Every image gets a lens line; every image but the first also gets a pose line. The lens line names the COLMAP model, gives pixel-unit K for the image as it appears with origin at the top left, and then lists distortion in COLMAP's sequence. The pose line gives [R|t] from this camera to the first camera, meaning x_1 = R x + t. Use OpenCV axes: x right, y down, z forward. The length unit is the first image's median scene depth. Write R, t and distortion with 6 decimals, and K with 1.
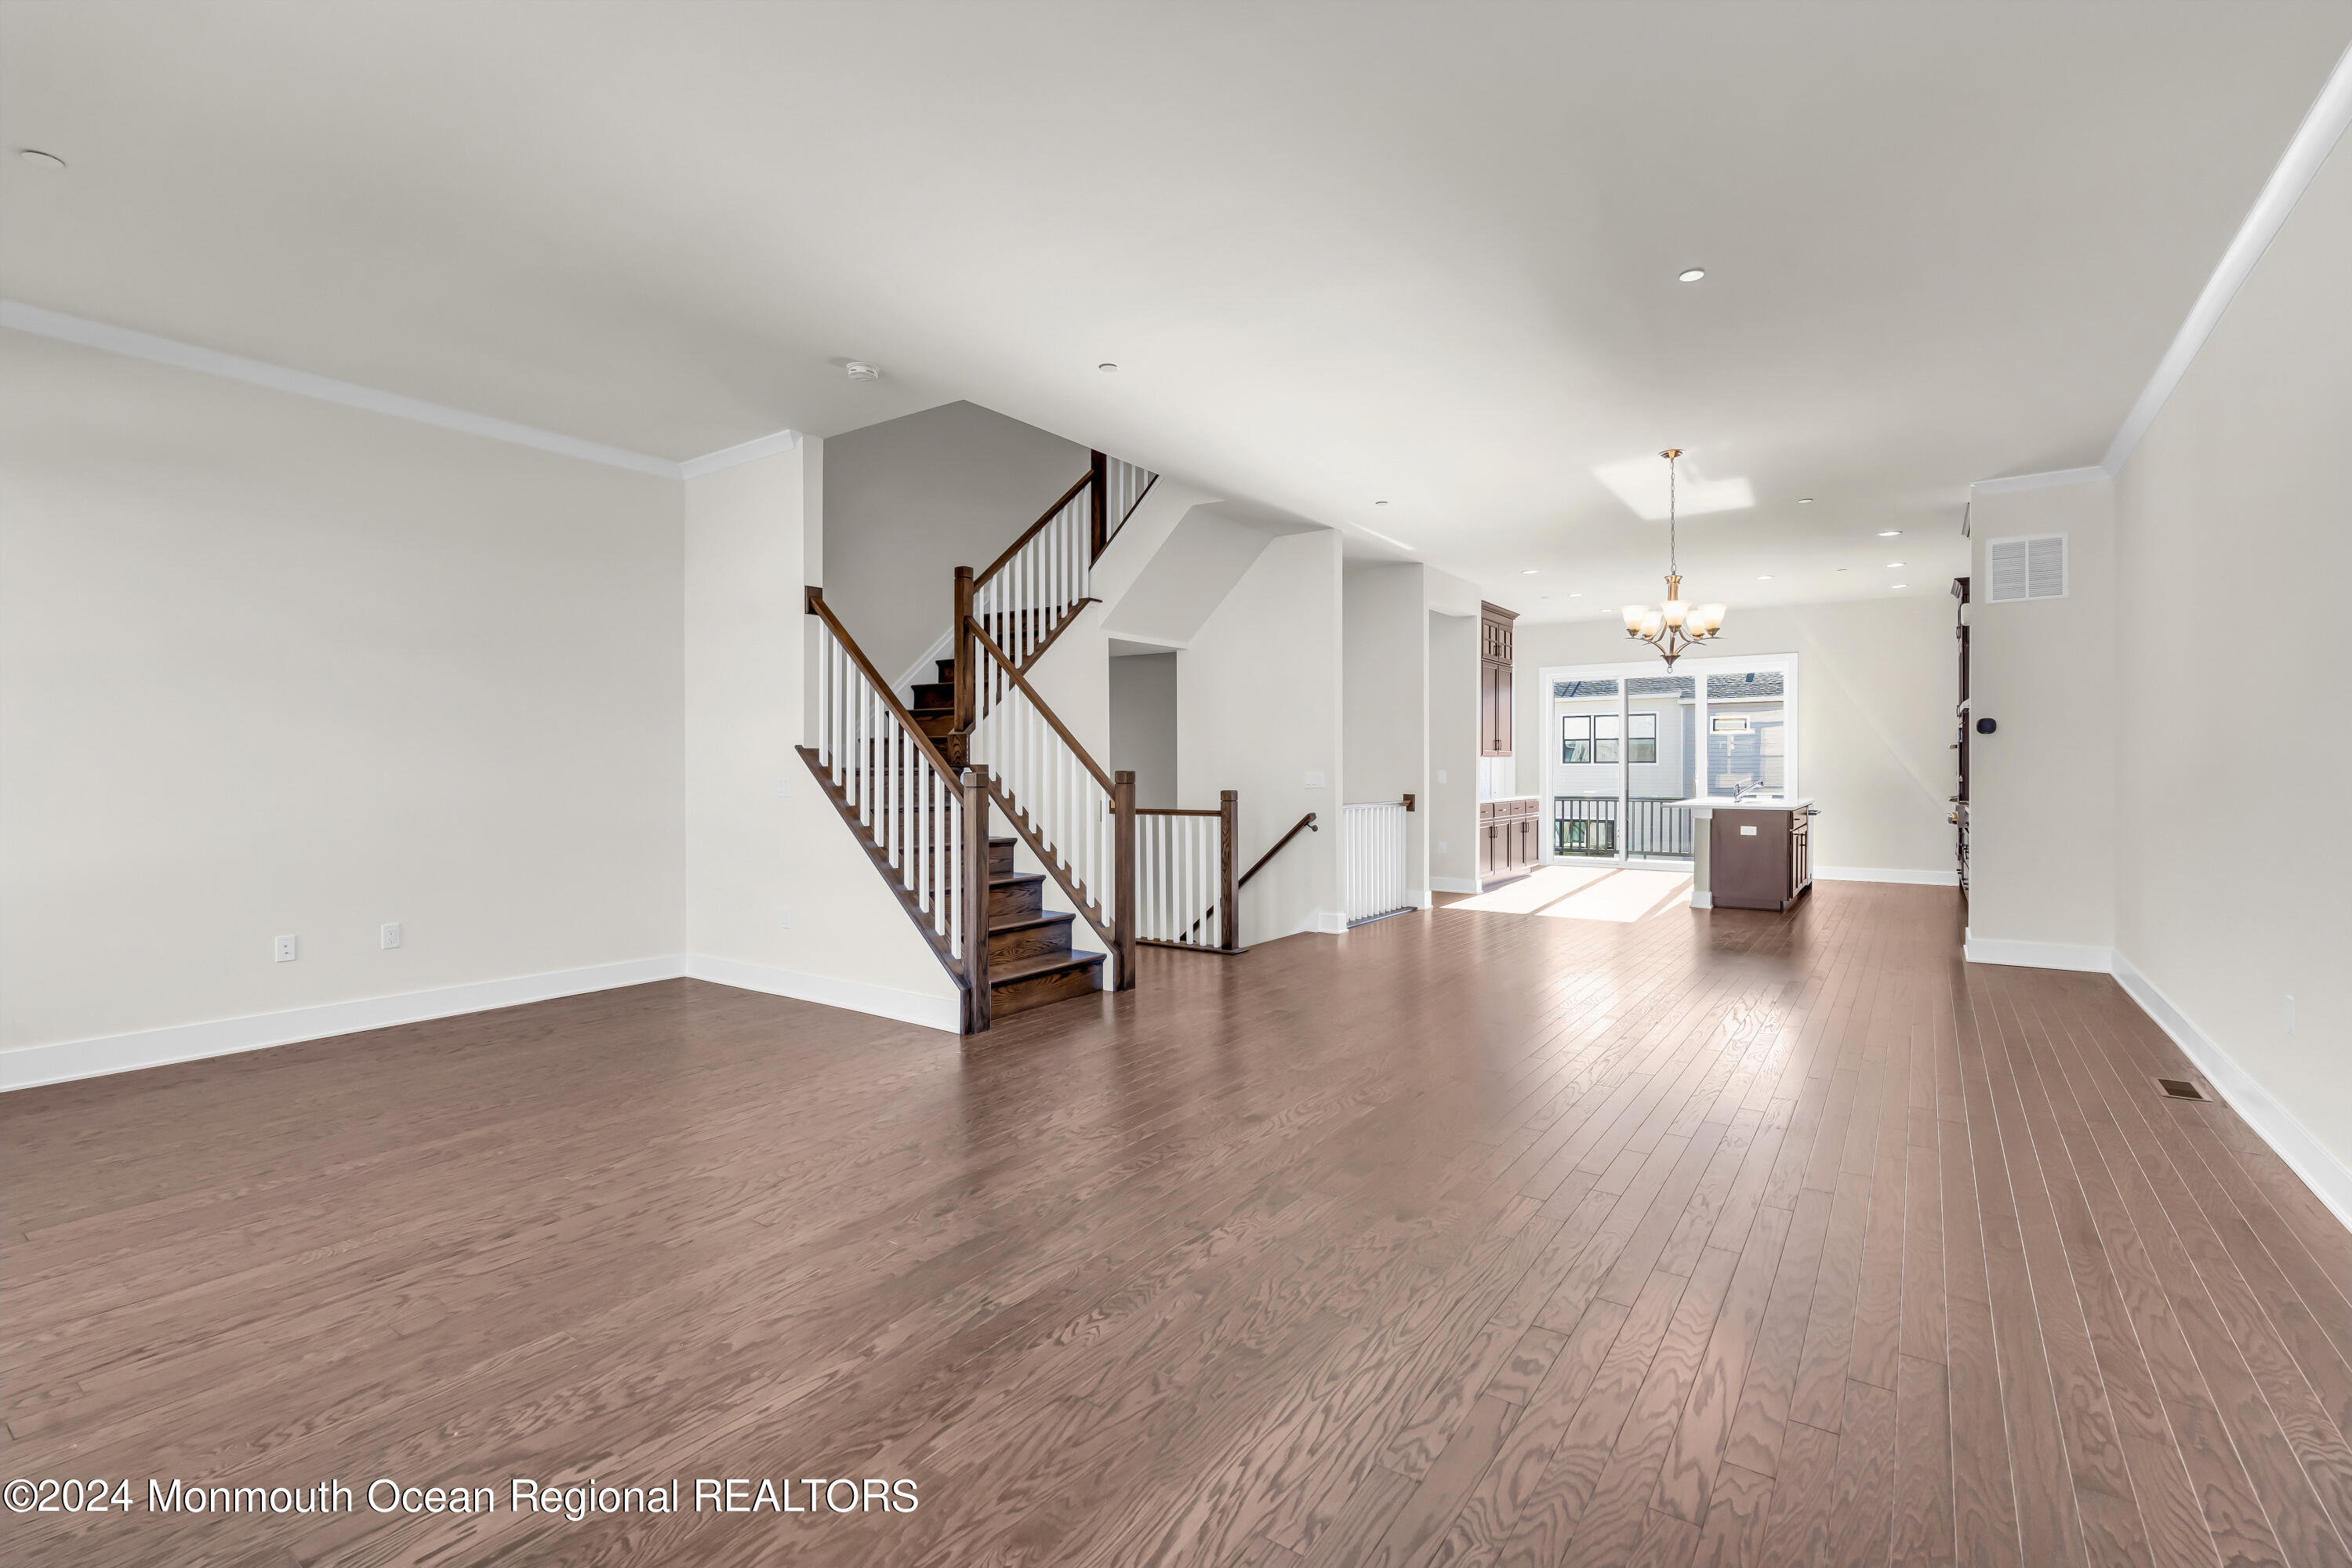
lens RADIAL K [[1055.8, 0, 1179.5], [0, 1055.8, 780.7], [0, 0, 1]] dist [-0.008338, 0.001066]
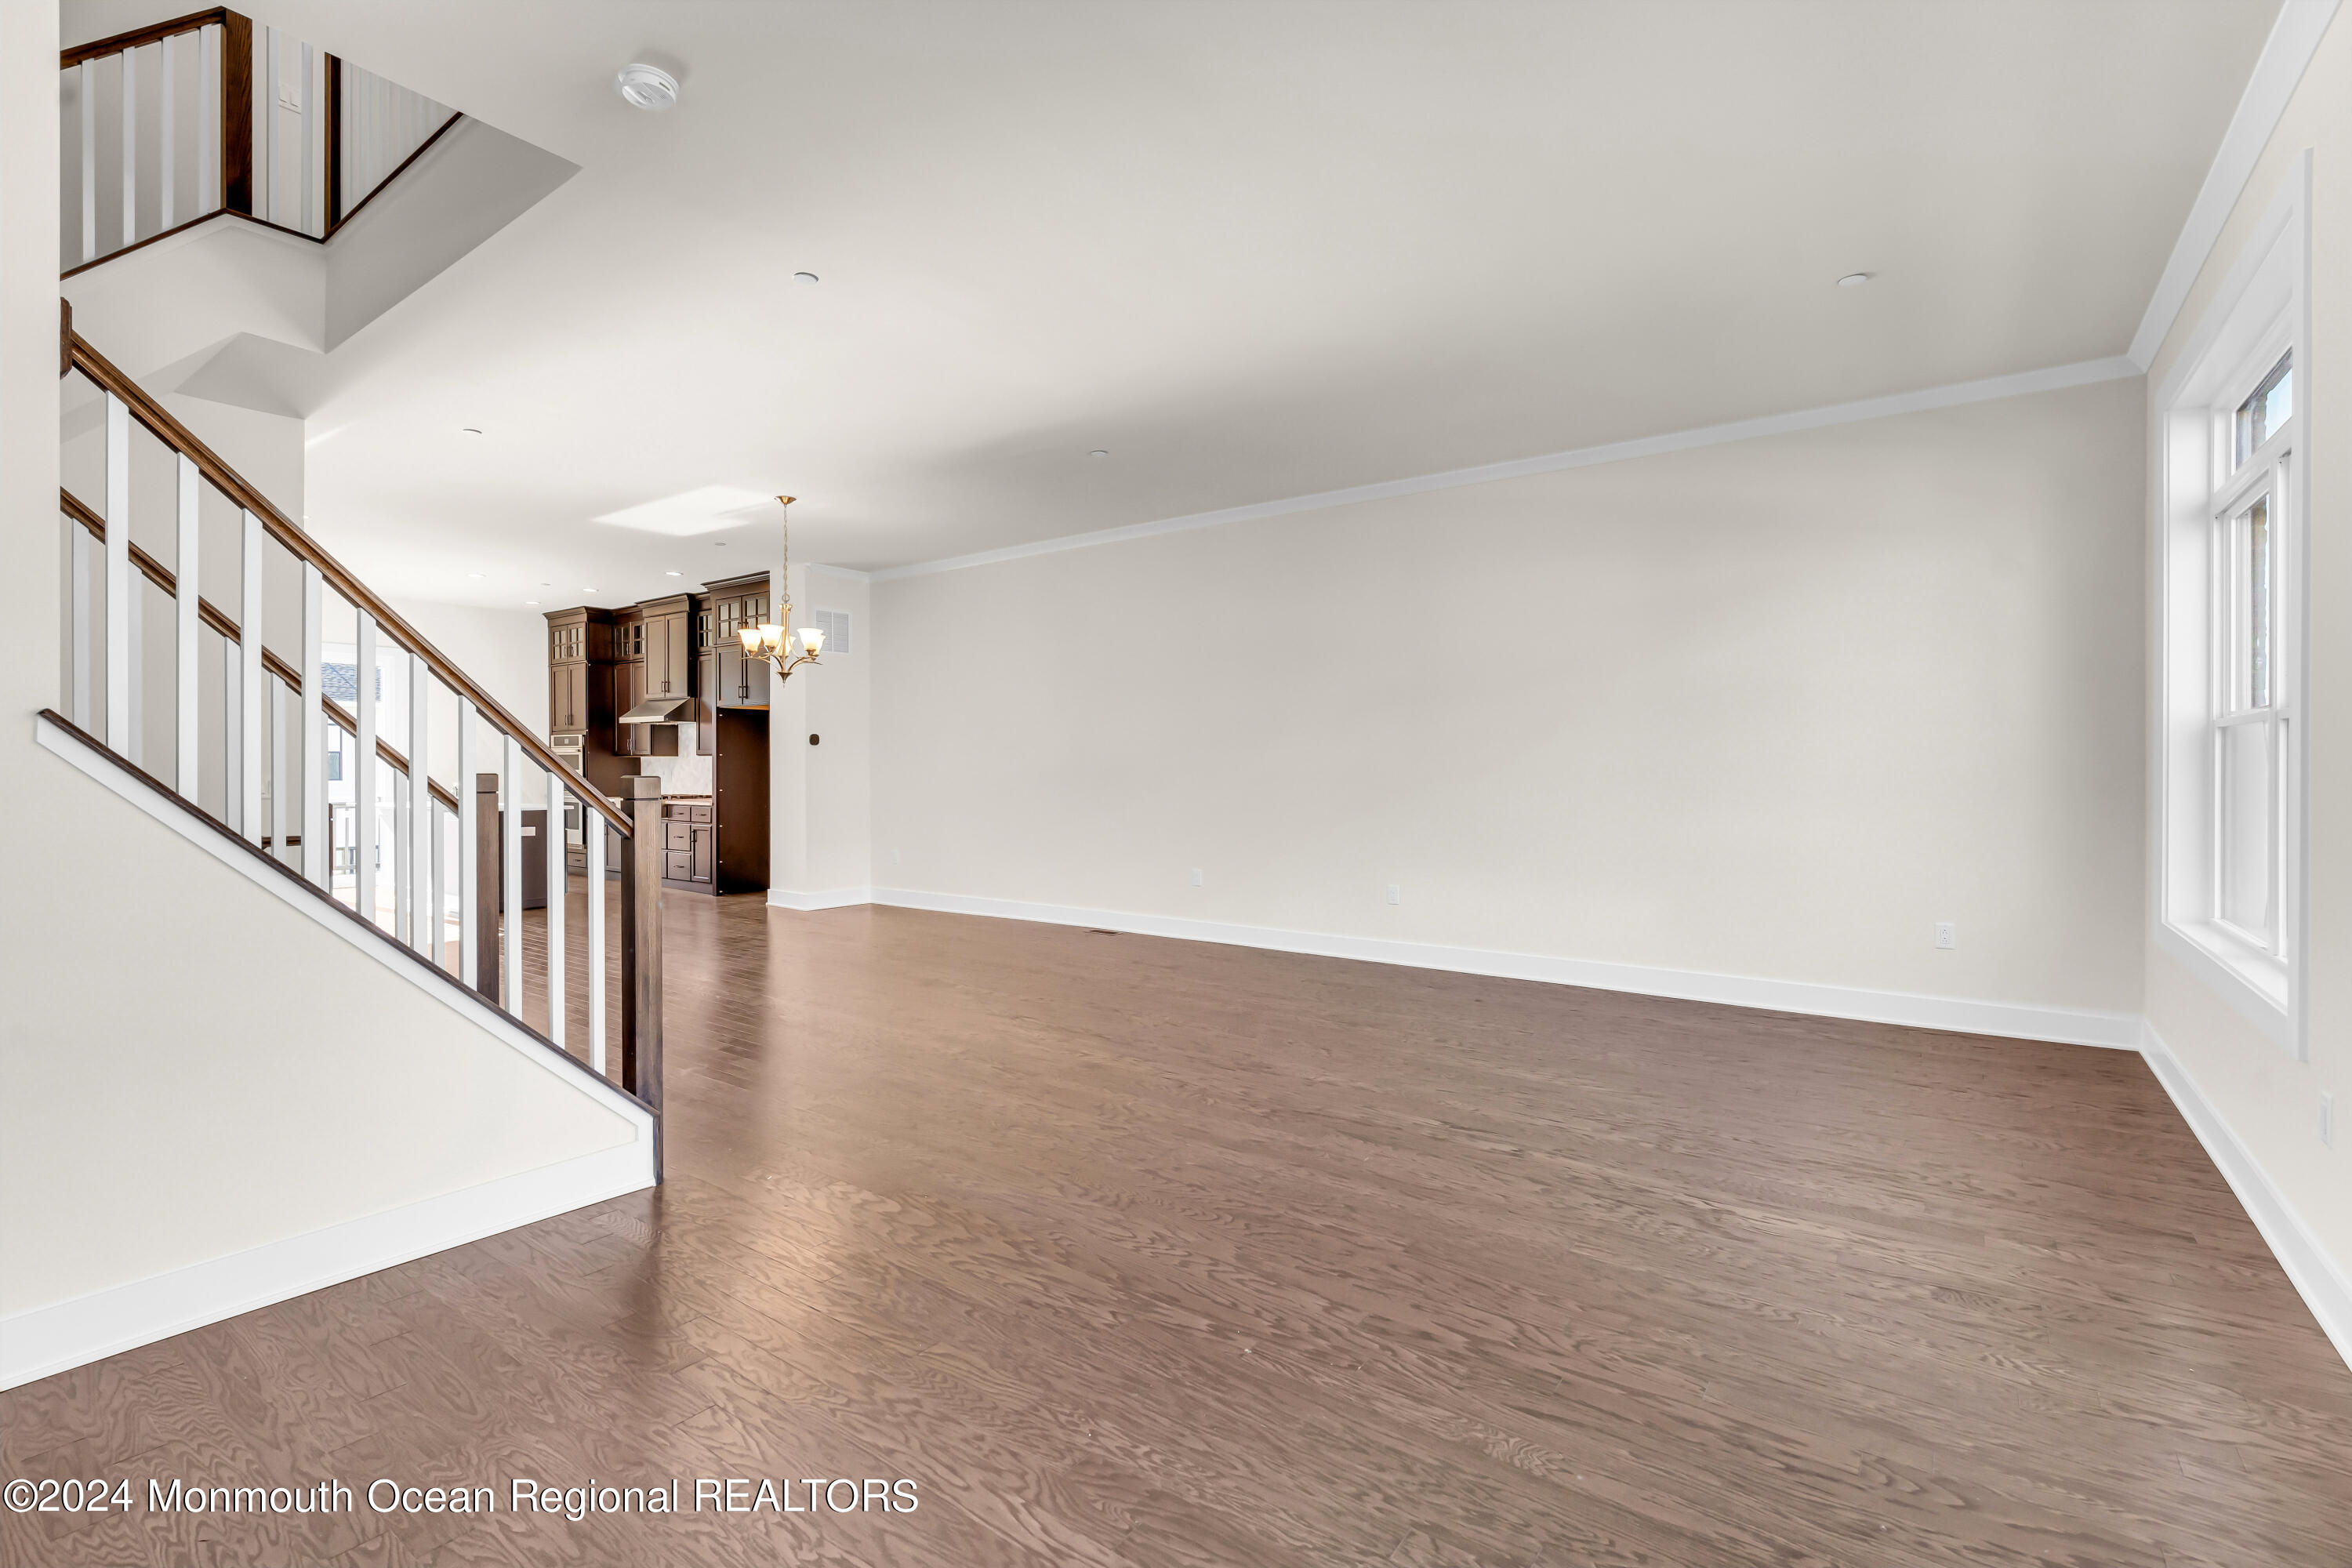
lens RADIAL K [[1055.8, 0, 1179.1], [0, 1055.8, 772.6], [0, 0, 1]] dist [-0.008338, 0.001066]
pose [[0.011572, -0.003279, 0.999928, -0.589365], [0.008147, 0.999962, 0.003185, -0.005931], [-0.999900, 0.008109, 0.011598, 0.472910]]
